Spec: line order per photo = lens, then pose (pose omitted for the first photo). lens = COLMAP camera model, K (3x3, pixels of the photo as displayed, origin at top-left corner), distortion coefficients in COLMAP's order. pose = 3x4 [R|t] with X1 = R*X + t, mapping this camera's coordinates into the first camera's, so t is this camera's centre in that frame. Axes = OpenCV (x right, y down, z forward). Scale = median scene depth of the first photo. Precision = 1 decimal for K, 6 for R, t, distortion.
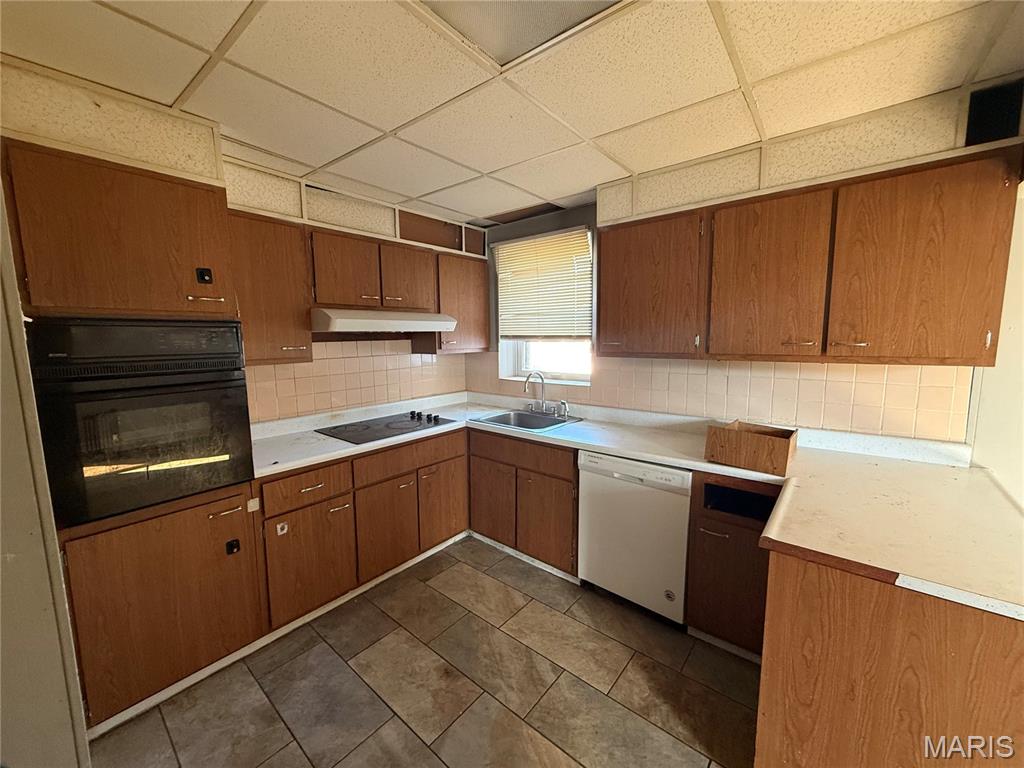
lens RADIAL K [[406.3, 0, 510.2], [0, 406.3, 384.5], [0, 0, 1]] dist [-0.001571, 0.000461]
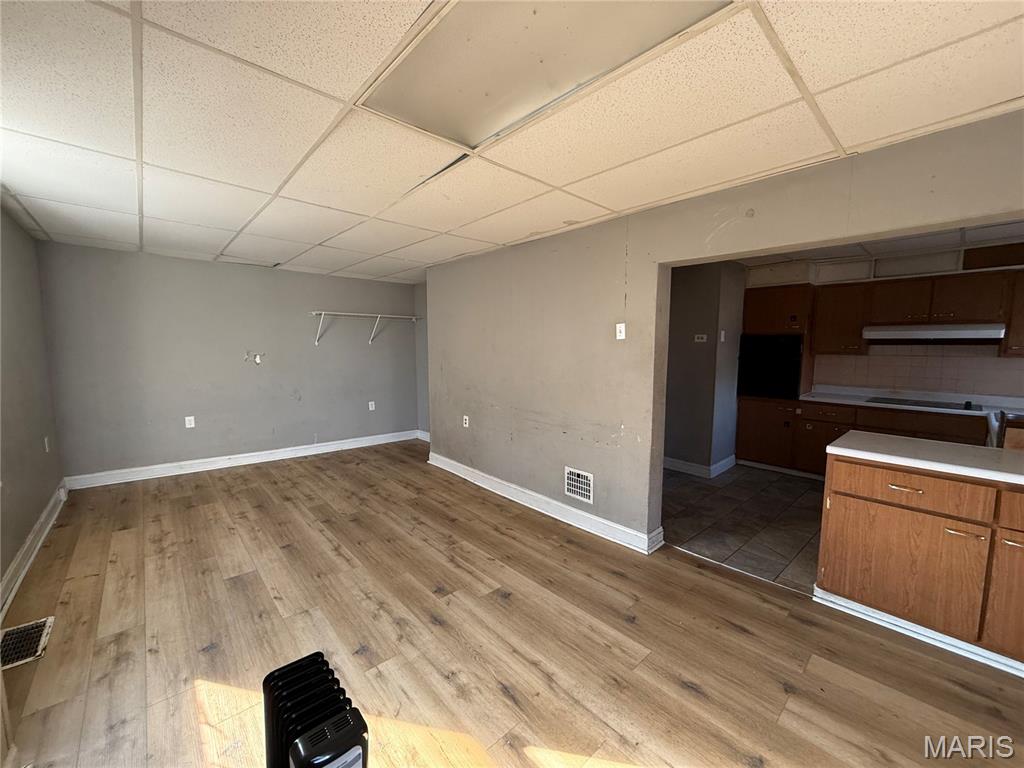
lens RADIAL K [[406.3, 0, 510.2], [0, 406.3, 384.5], [0, 0, 1]] dist [-0.001571, 0.000461]
pose [[-0.150100, 0.108111, -0.982742, 1.389521], [-0.124086, 0.984083, 0.127211, 0.034162], [0.980853, 0.141039, -0.134296, -0.261505]]
